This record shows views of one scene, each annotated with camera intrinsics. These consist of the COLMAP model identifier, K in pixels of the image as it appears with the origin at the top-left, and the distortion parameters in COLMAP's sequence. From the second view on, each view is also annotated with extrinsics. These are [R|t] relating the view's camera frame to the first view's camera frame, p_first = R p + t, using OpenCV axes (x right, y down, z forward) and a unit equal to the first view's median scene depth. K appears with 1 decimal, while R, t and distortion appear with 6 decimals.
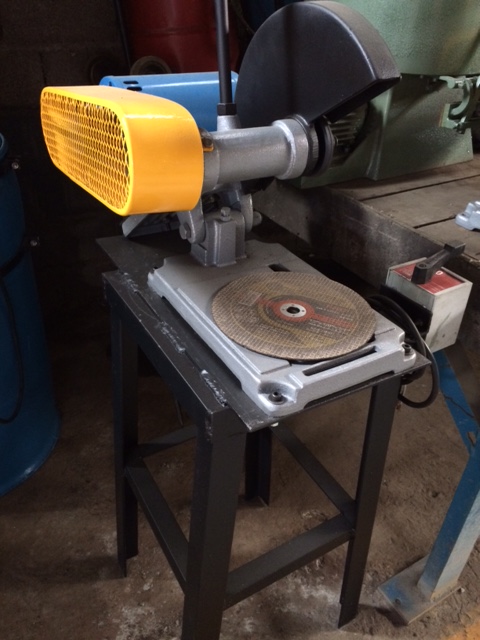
lens RADIAL K [[552.3, 0, 239.8], [0, 552.3, 320.2], [0, 0, 1]] dist [0.068235, -0.095321]
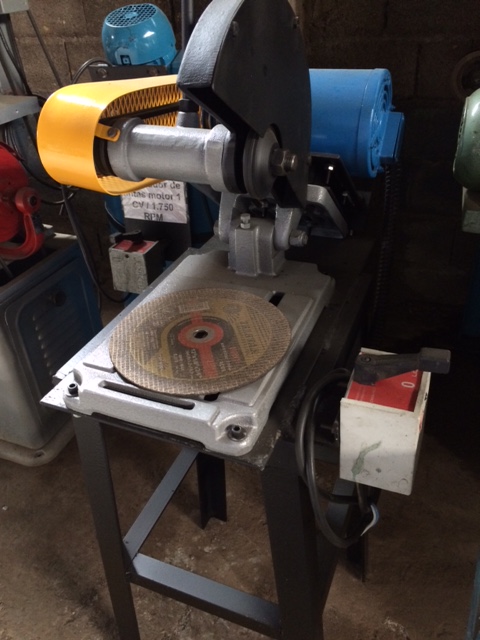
lens RADIAL K [[552.3, 0, 238.7], [0, 552.3, 318.6], [0, 0, 1]] dist [0.068235, -0.095321]
pose [[0.584498, 0.377264, -0.718355, 0.477681], [-0.367112, 0.912493, 0.180516, -0.140833], [0.723596, 0.158206, 0.671848, 0.267382]]
